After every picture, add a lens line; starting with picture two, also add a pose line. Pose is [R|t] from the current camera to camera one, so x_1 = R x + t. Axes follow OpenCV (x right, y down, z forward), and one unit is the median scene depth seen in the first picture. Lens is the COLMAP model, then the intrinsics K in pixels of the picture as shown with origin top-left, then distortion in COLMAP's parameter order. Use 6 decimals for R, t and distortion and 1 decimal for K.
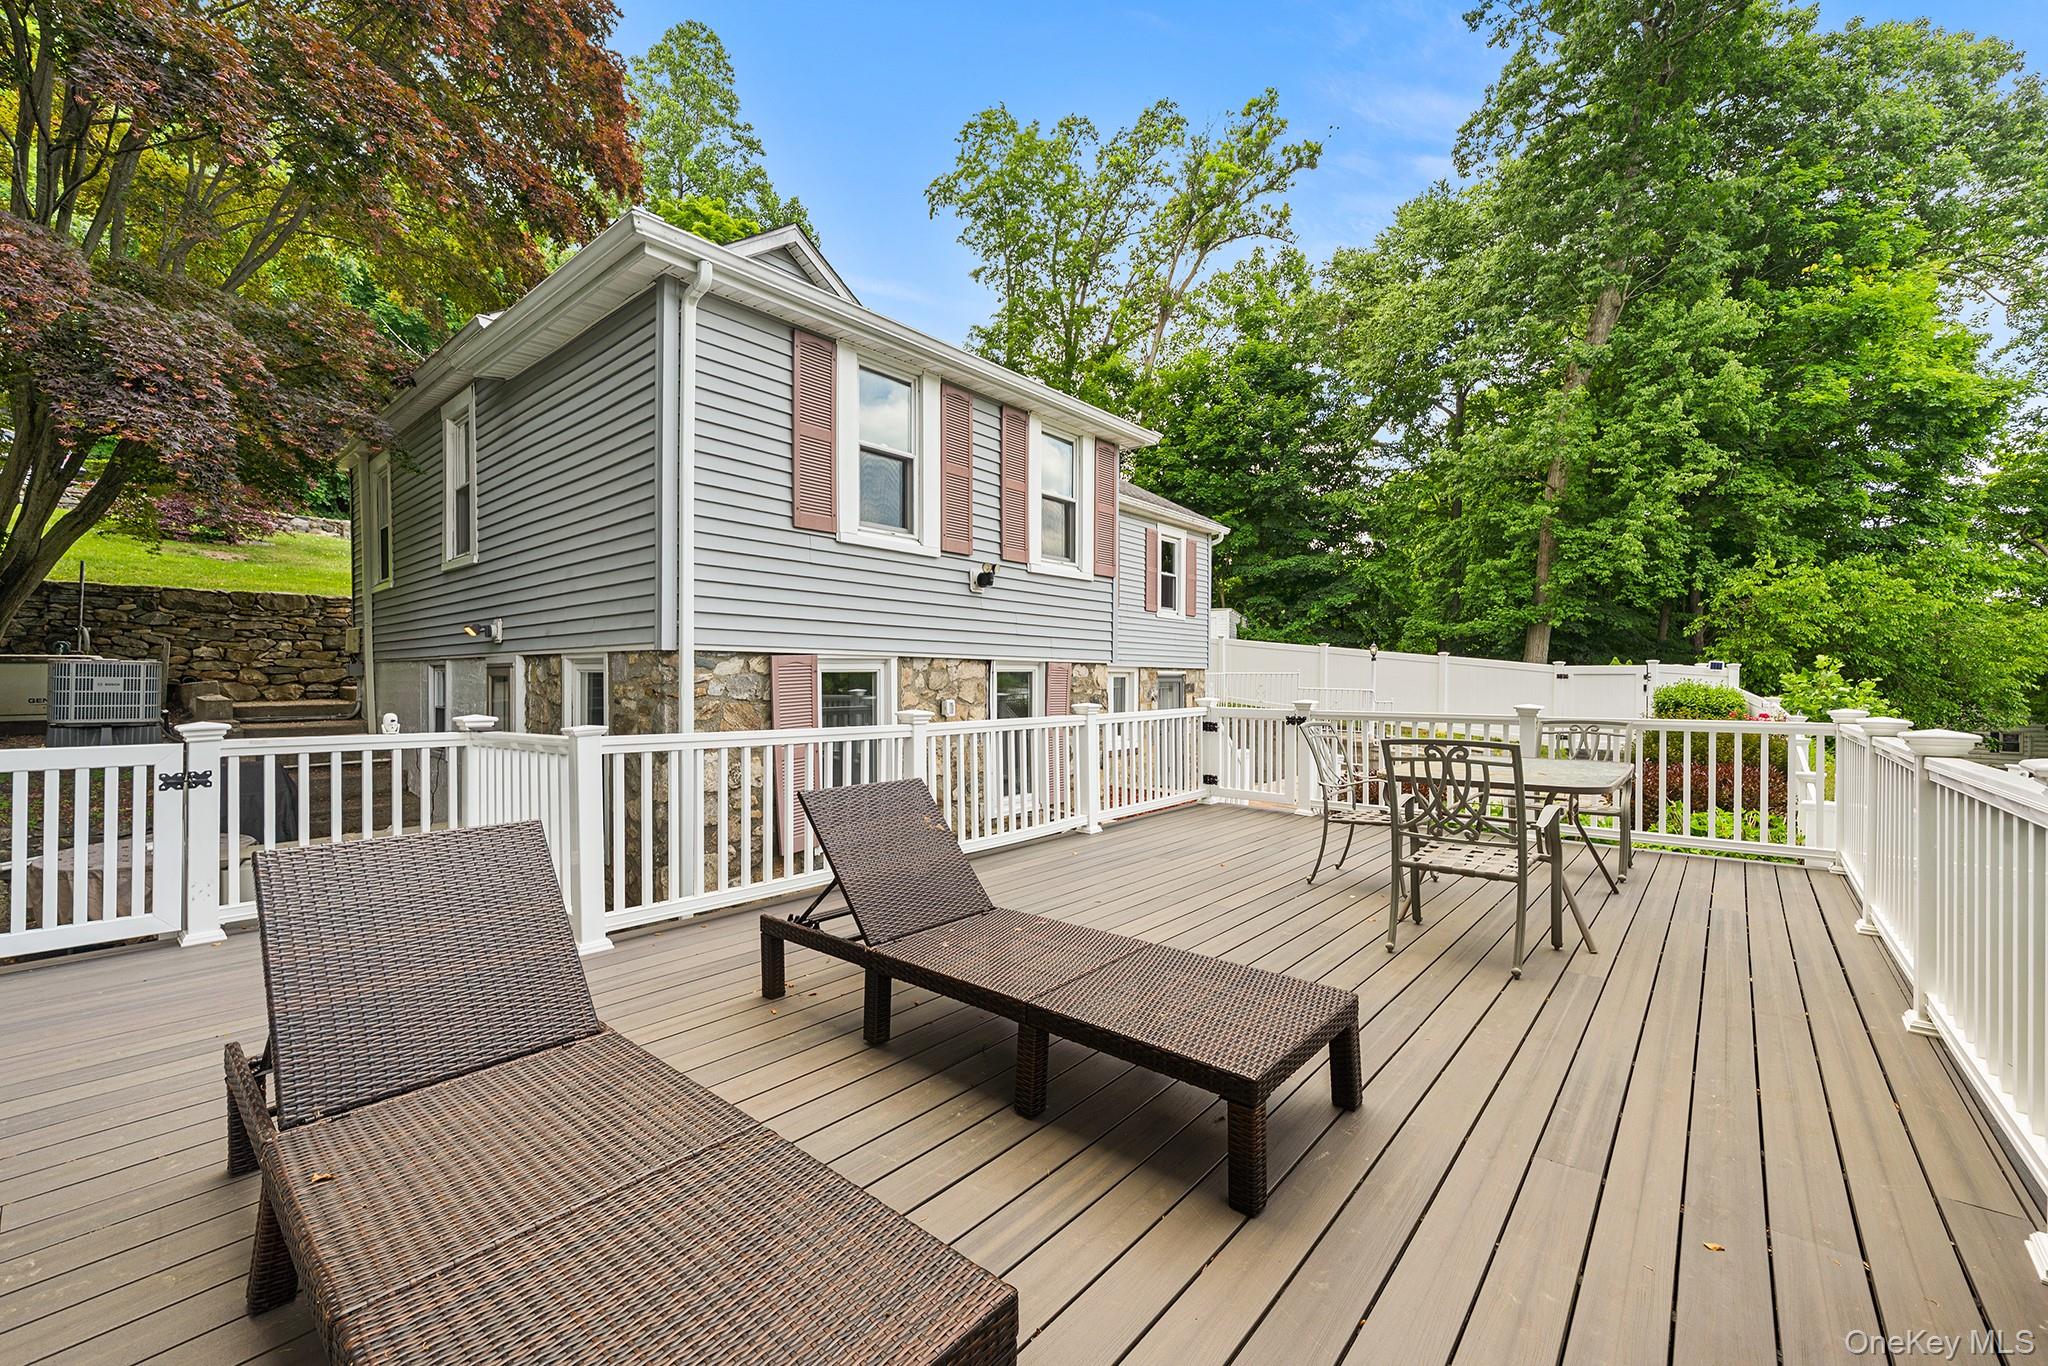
lens RADIAL K [[814.9, 0, 1023.0], [0, 814.9, 682.4], [0, 0, 1]] dist [-0.002732, 0.001651]
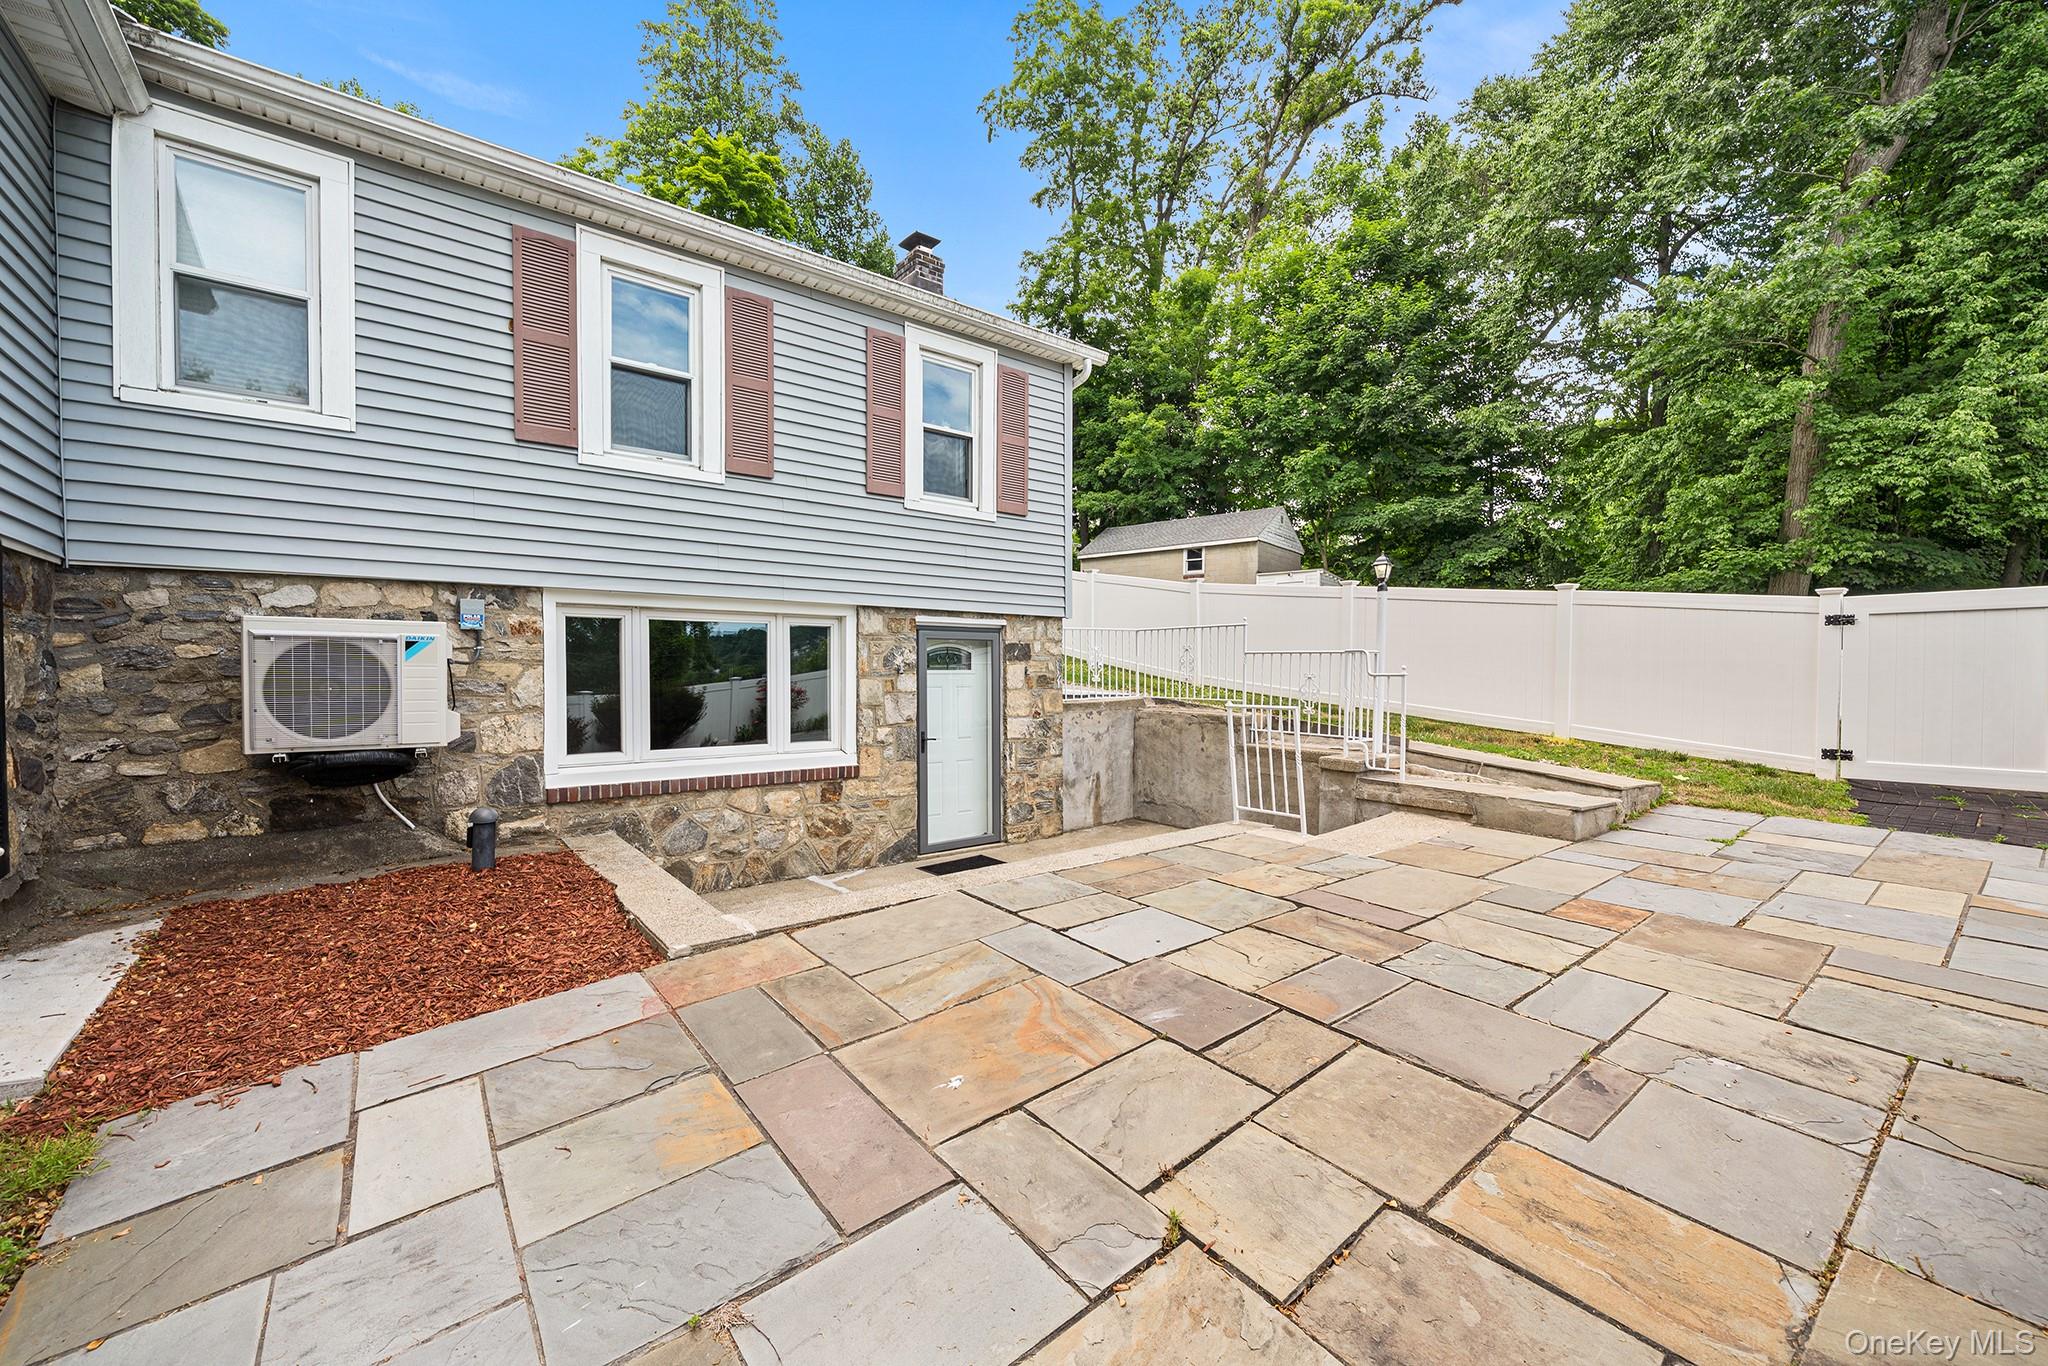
lens RADIAL K [[814.9, 0, 1017.0], [0, 814.9, 686.1], [0, 0, 1]] dist [-0.002732, 0.001651]
pose [[0.980629, -0.000008, -0.195874, 0.123245], [0.002681, 0.999907, 0.013384, 0.008812], [0.195856, -0.013649, 0.980538, 0.189890]]
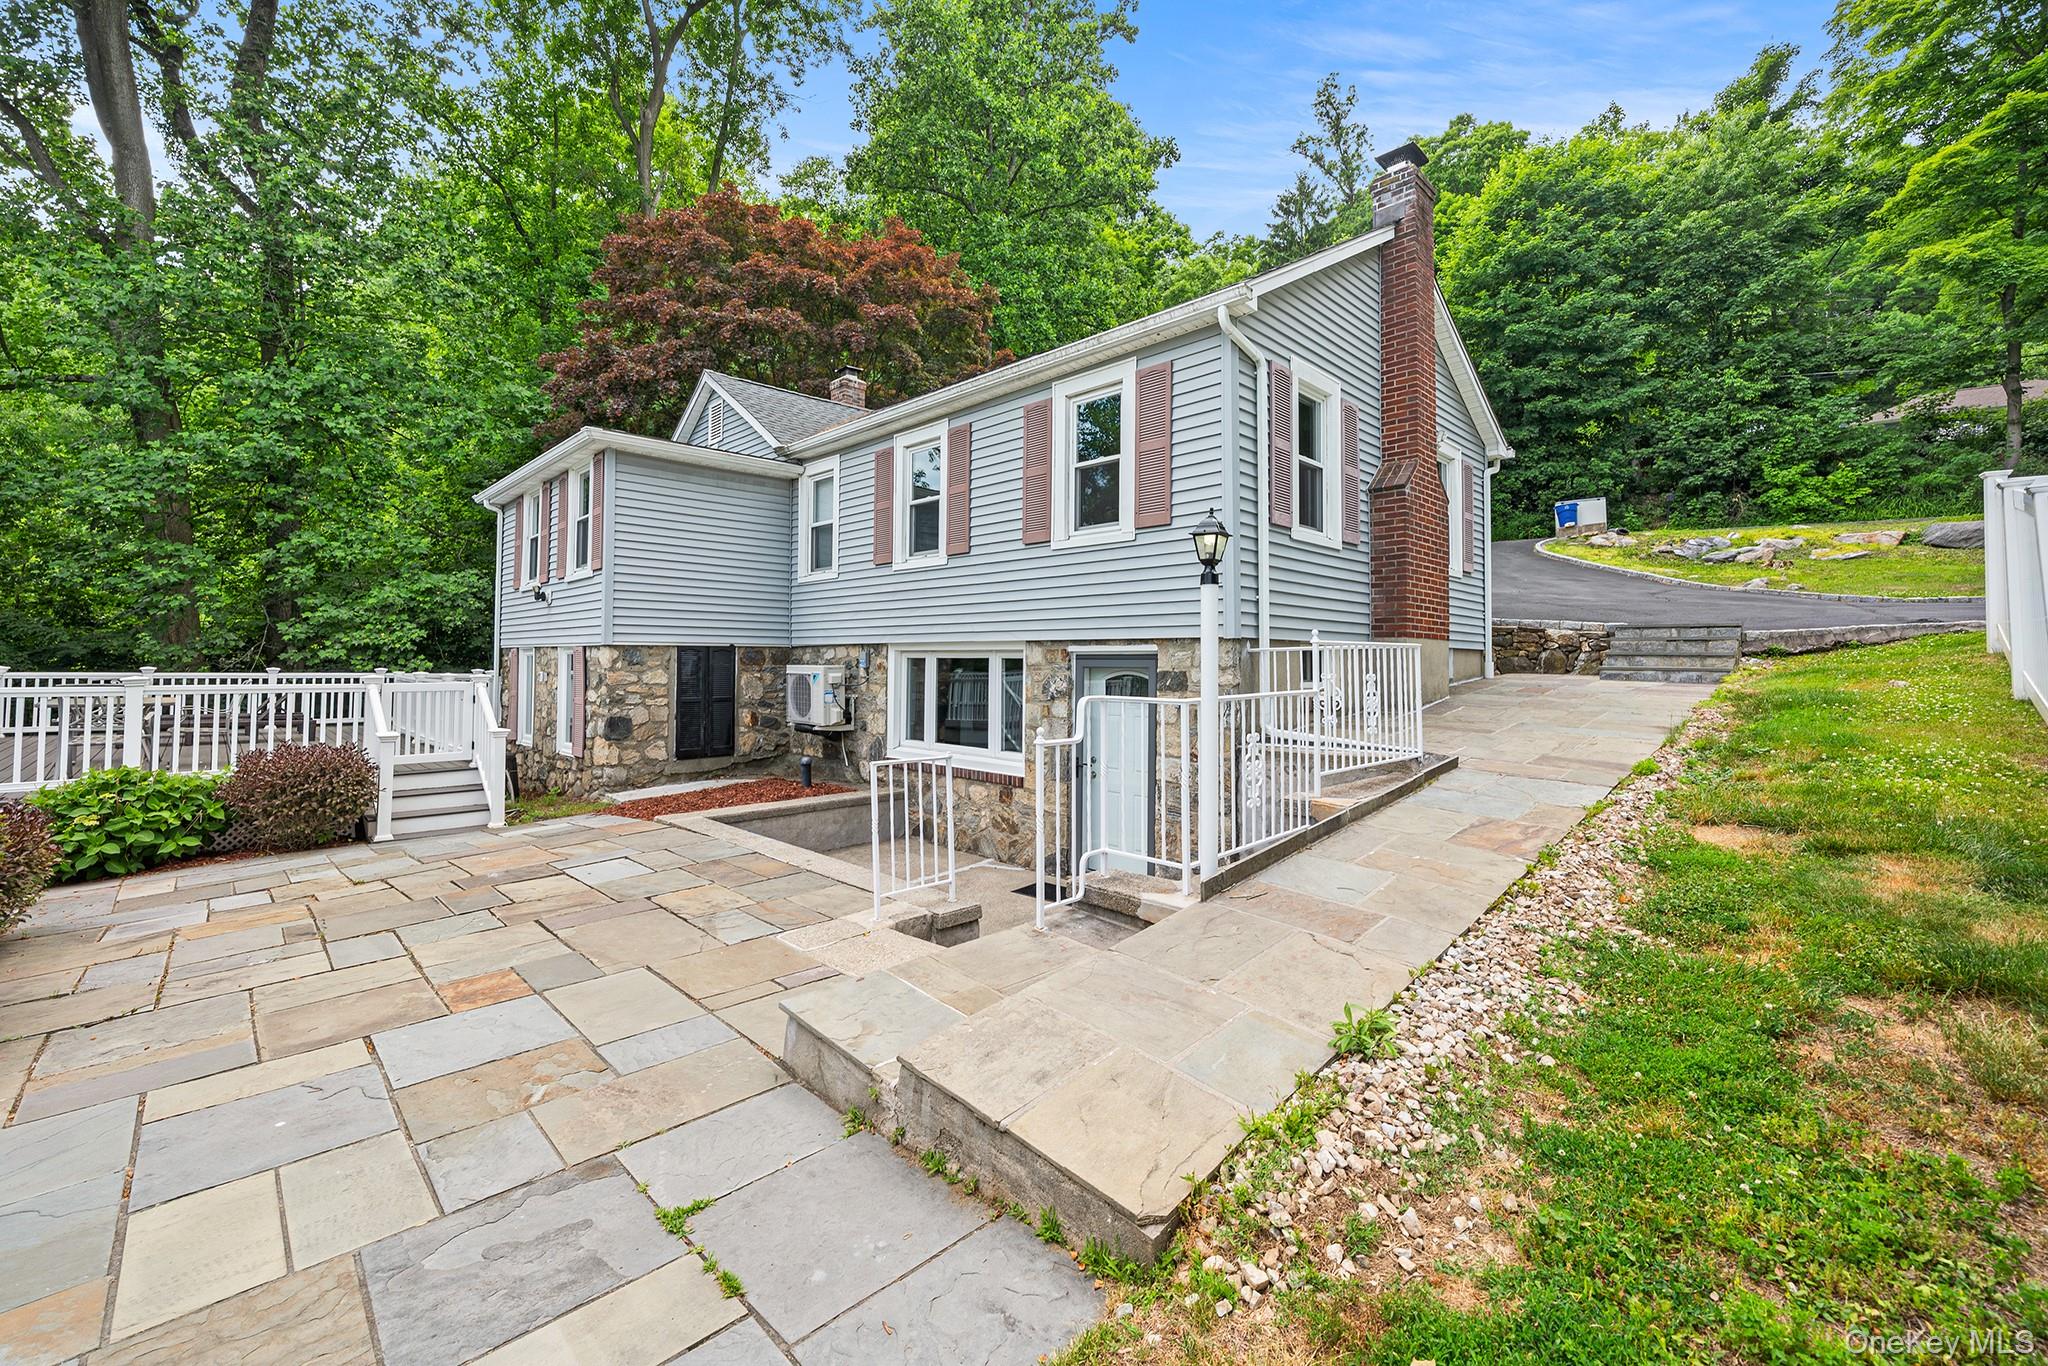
lens RADIAL K [[814.9, 0, 982.1], [0, 814.9, 632.7], [0, 0, 1]] dist [-0.002732, 0.001651]
pose [[-0.098542, -0.036925, -0.994448, 1.025098], [-0.006352, 0.999314, -0.036476, -0.053201], [0.995113, 0.002722, -0.098709, 1.329992]]
